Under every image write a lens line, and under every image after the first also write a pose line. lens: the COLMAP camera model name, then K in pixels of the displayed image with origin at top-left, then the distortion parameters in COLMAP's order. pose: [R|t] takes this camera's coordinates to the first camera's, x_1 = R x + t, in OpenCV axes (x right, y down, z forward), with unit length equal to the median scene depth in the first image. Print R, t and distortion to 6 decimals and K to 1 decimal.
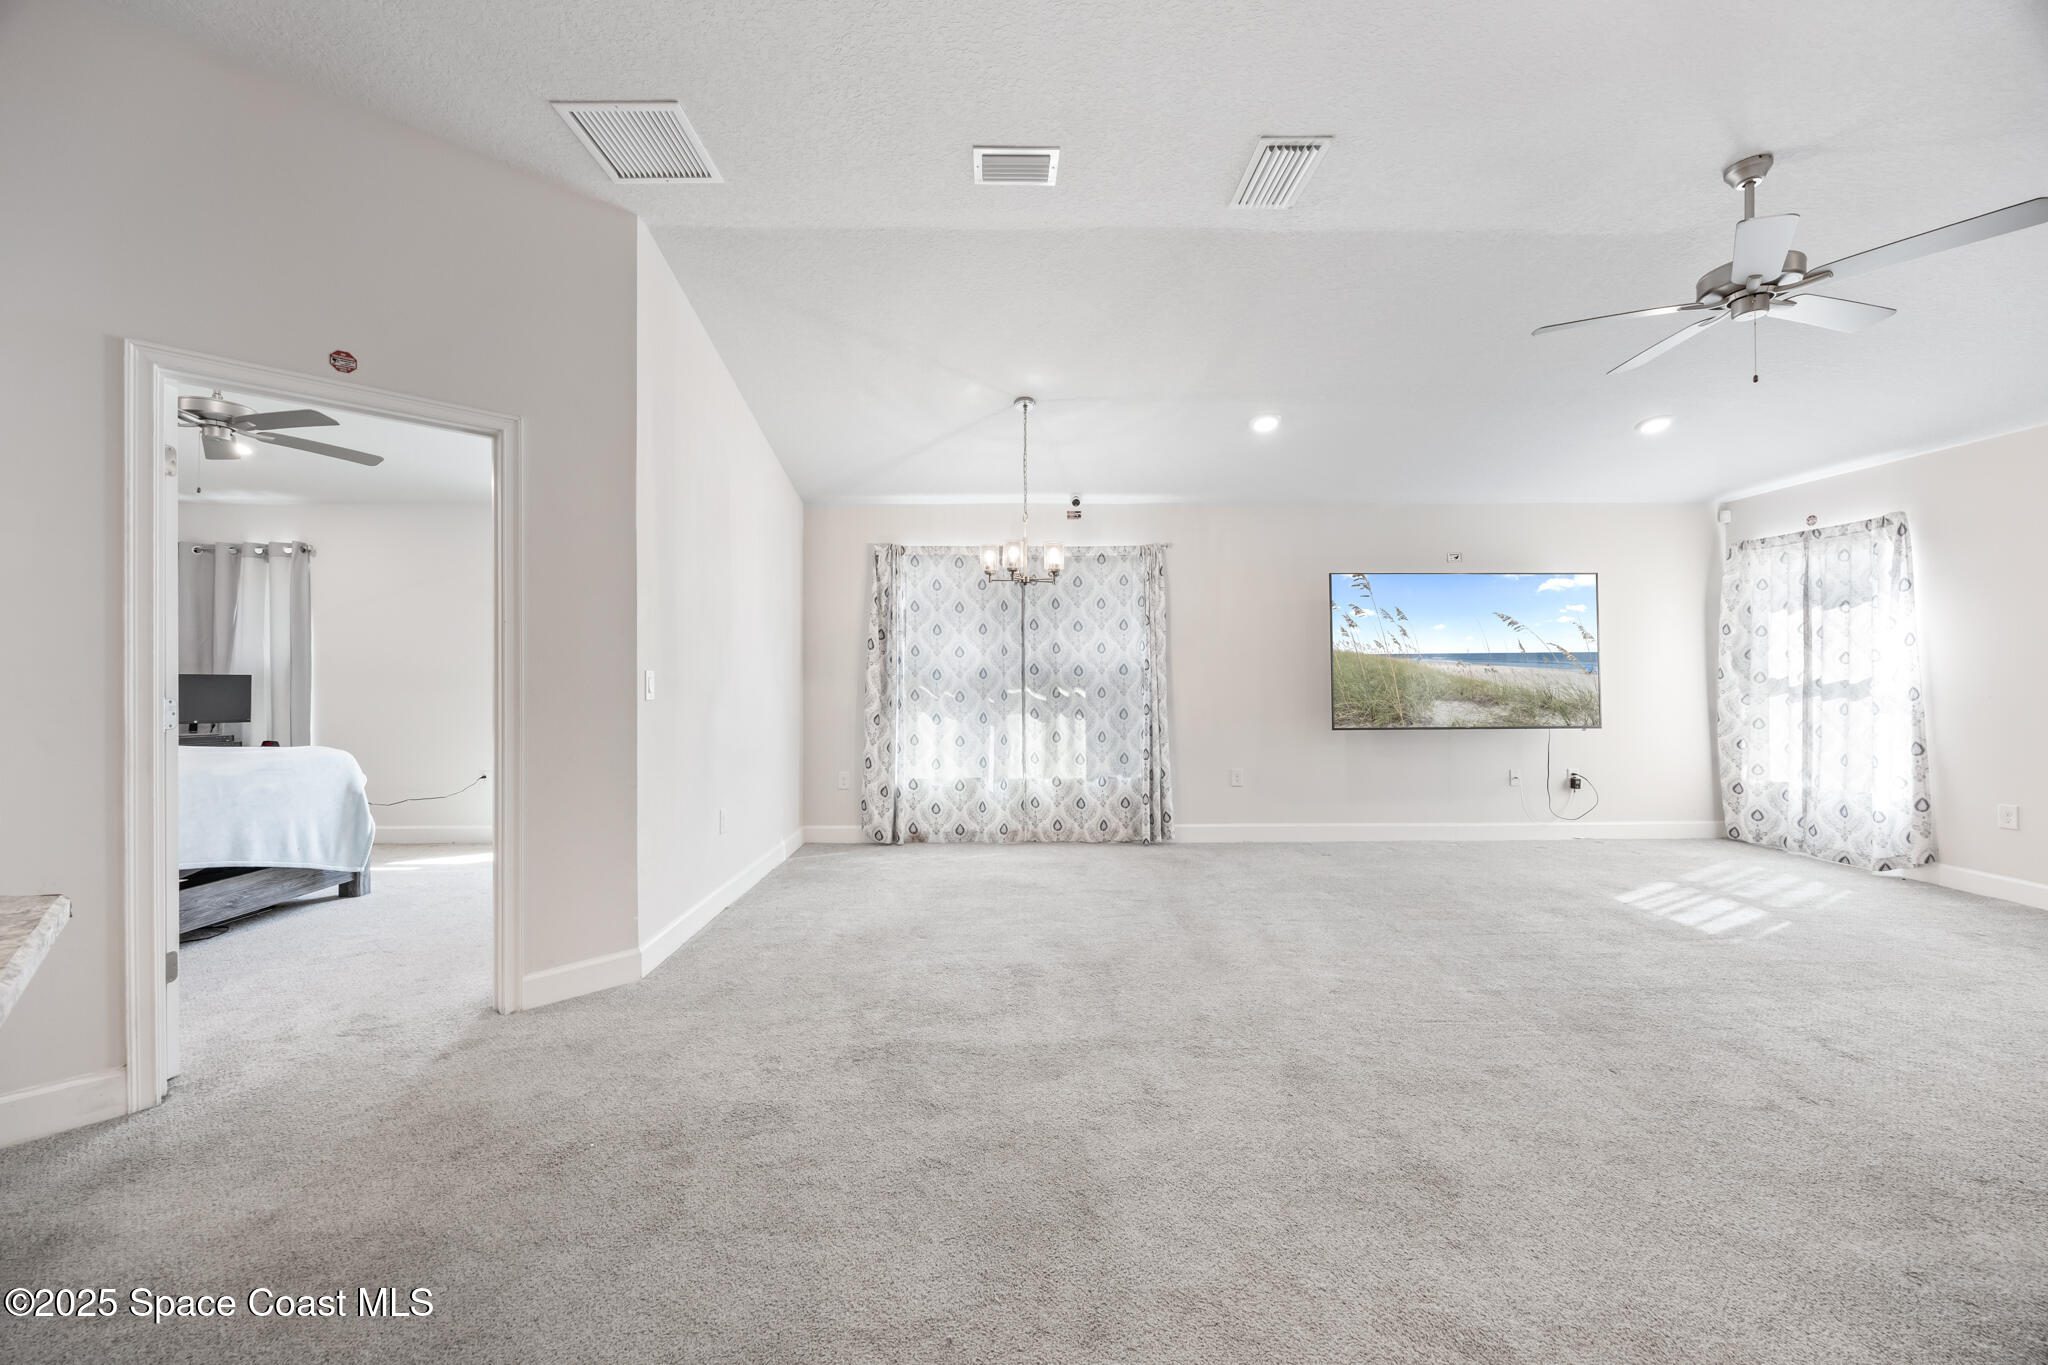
lens RADIAL K [[779.3, 0, 1021.7], [0, 779.3, 681.5], [0, 0, 1]] dist [-0.005017, 0.000561]
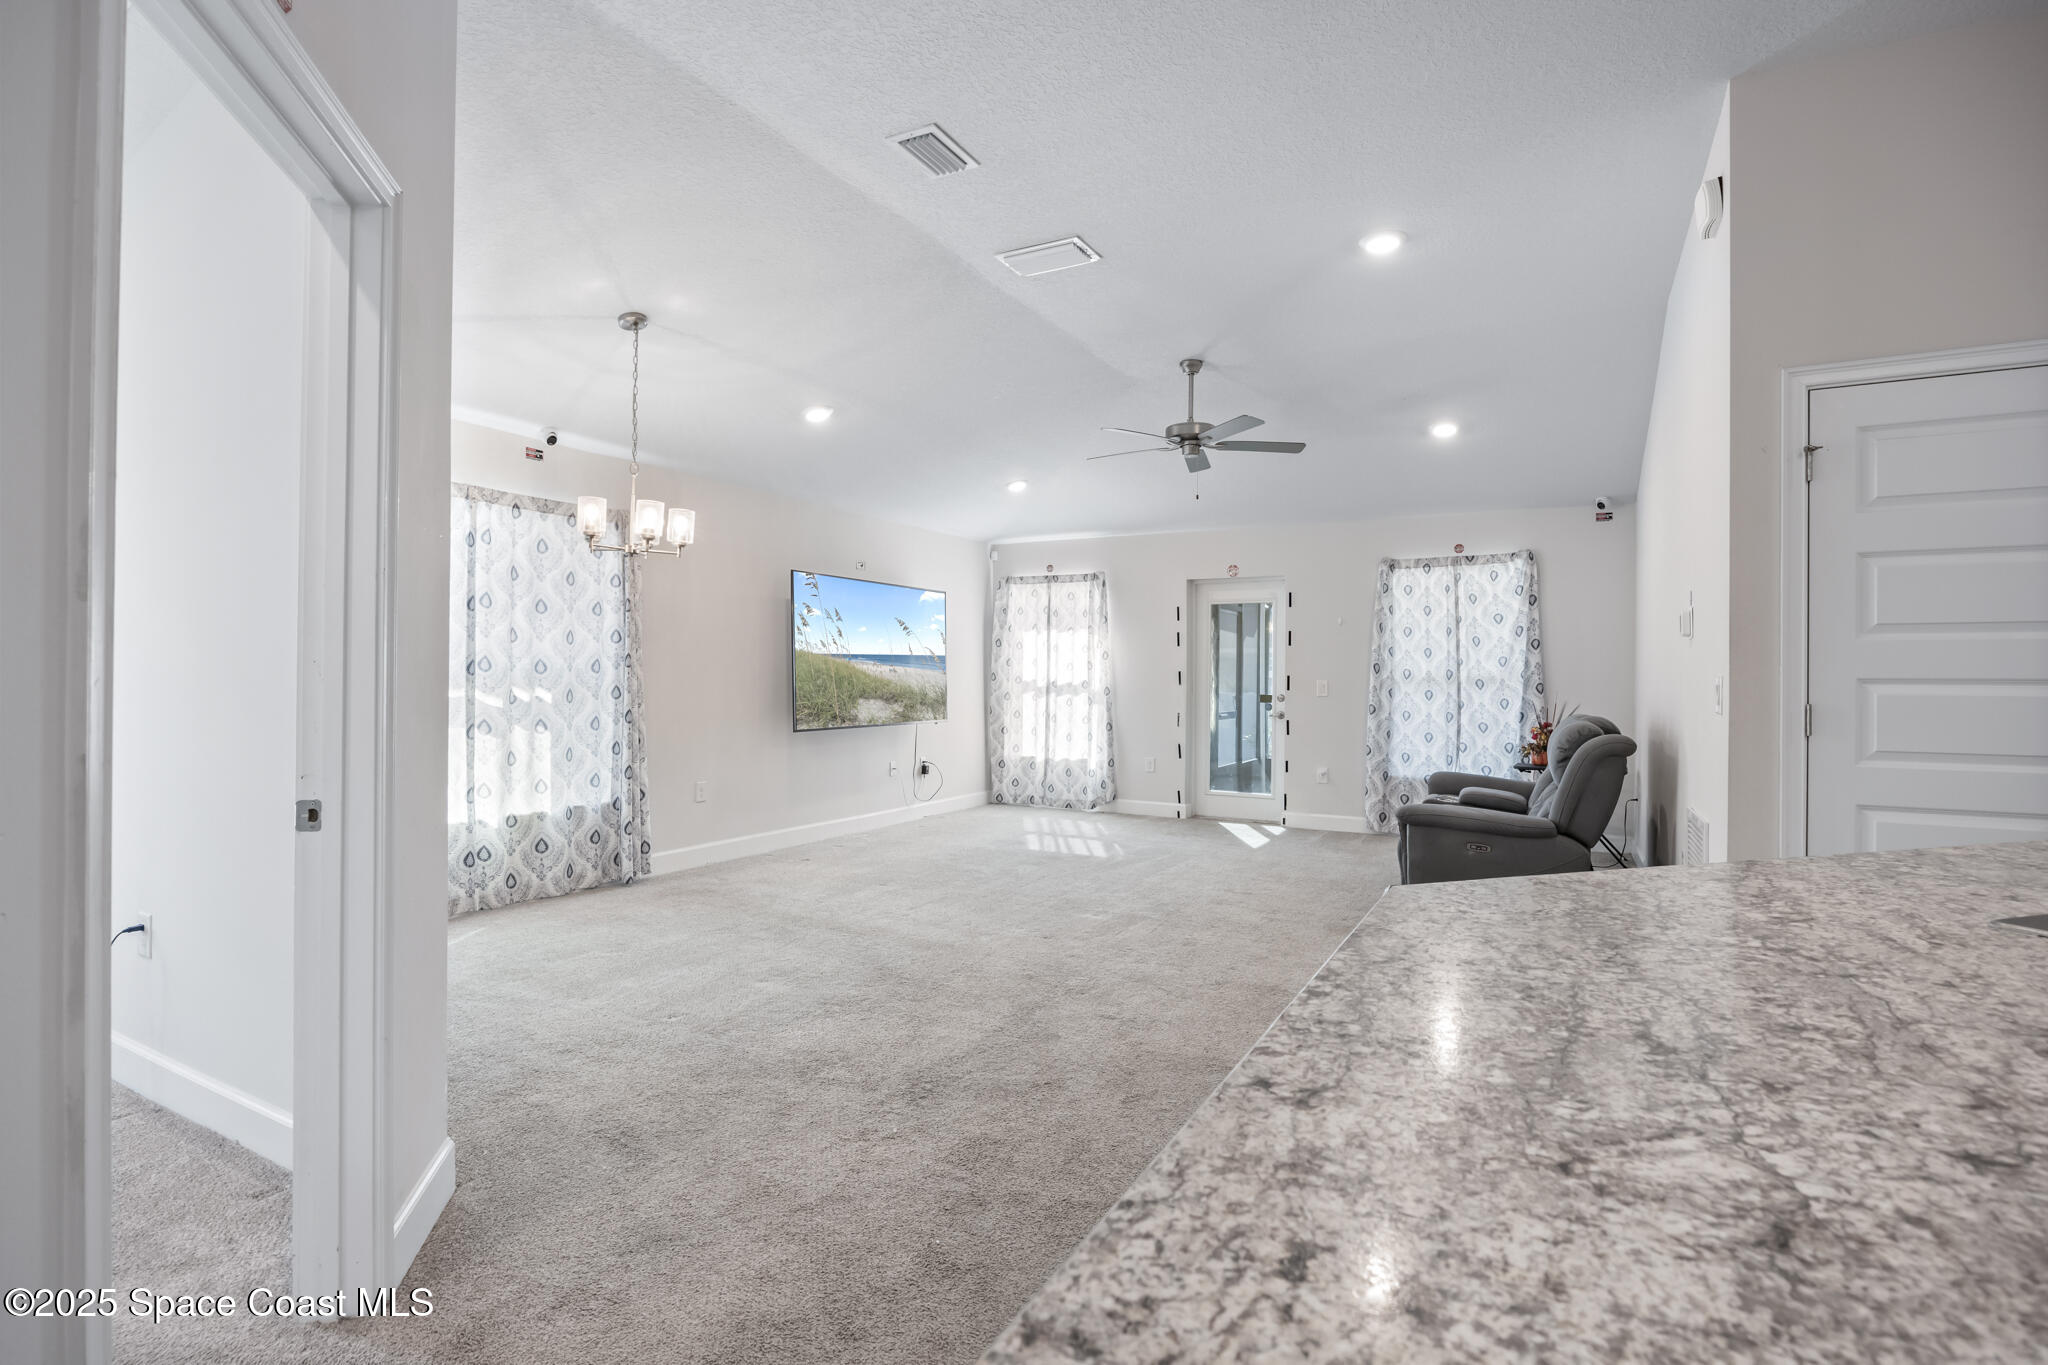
lens RADIAL K [[990.1, 0, 1017.4], [0, 990.1, 672.2], [0, 0, 1]] dist [-0.003242, -0.000914]
pose [[0.495293, 0.010603, 0.868661, -0.529082], [-0.003755, 0.999942, -0.010065, -0.000179], [-0.868718, 0.001723, 0.495304, 0.148917]]
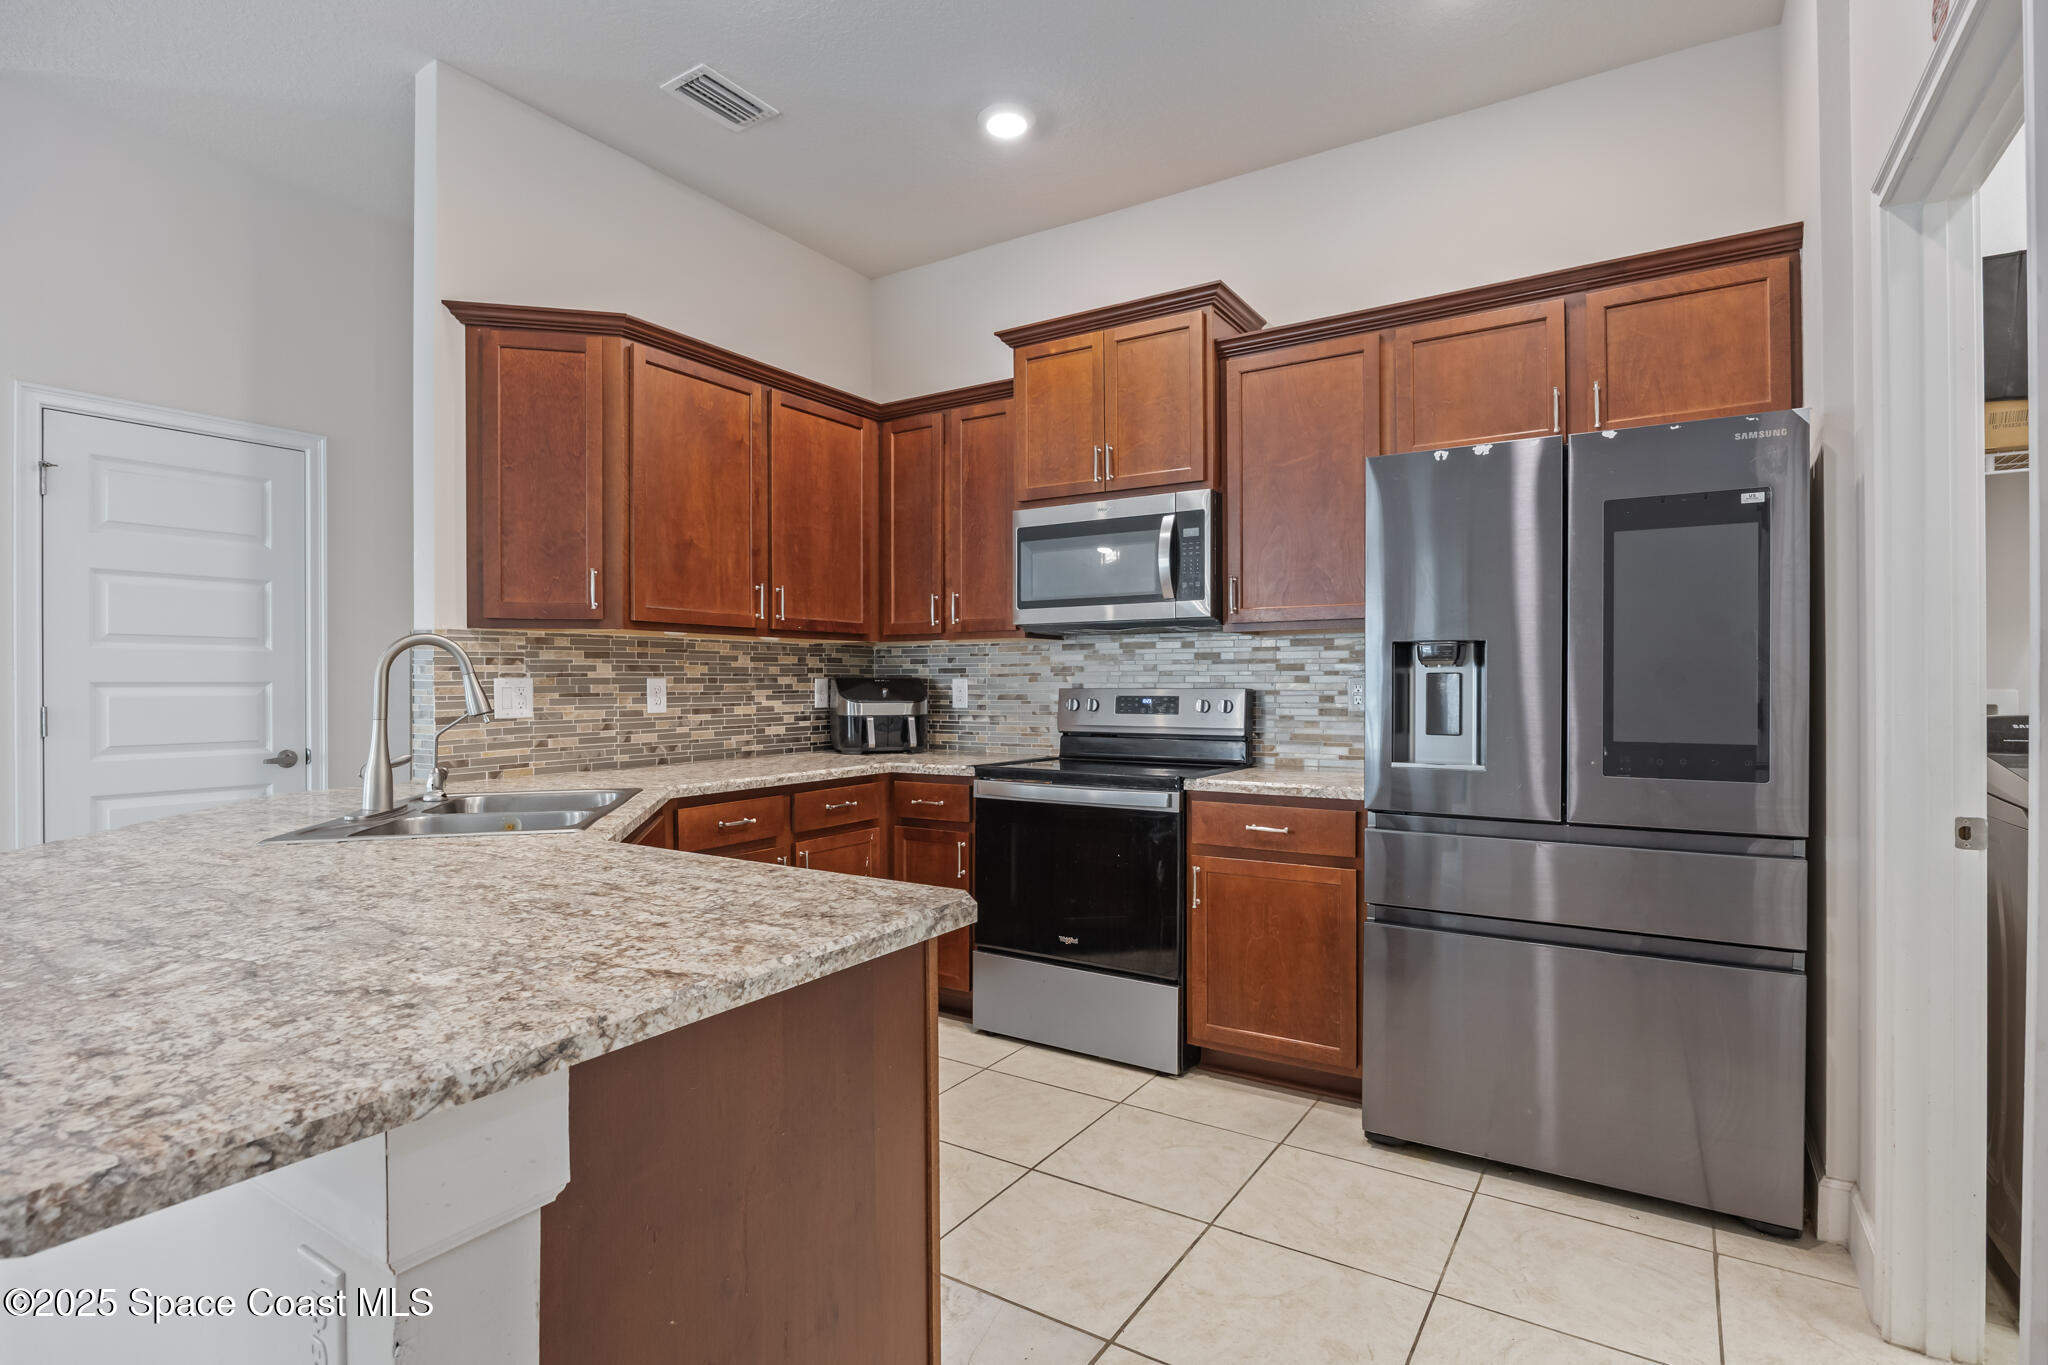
lens RADIAL K [[990.1, 0, 1019.5], [0, 990.1, 680.4], [0, 0, 1]] dist [-0.003242, -0.000914]
pose [[-0.835561, 0.006061, 0.549364, -0.947380], [0.005507, 0.999981, -0.002657, -0.001086], [-0.549370, 0.000806, -0.835579, 0.389921]]
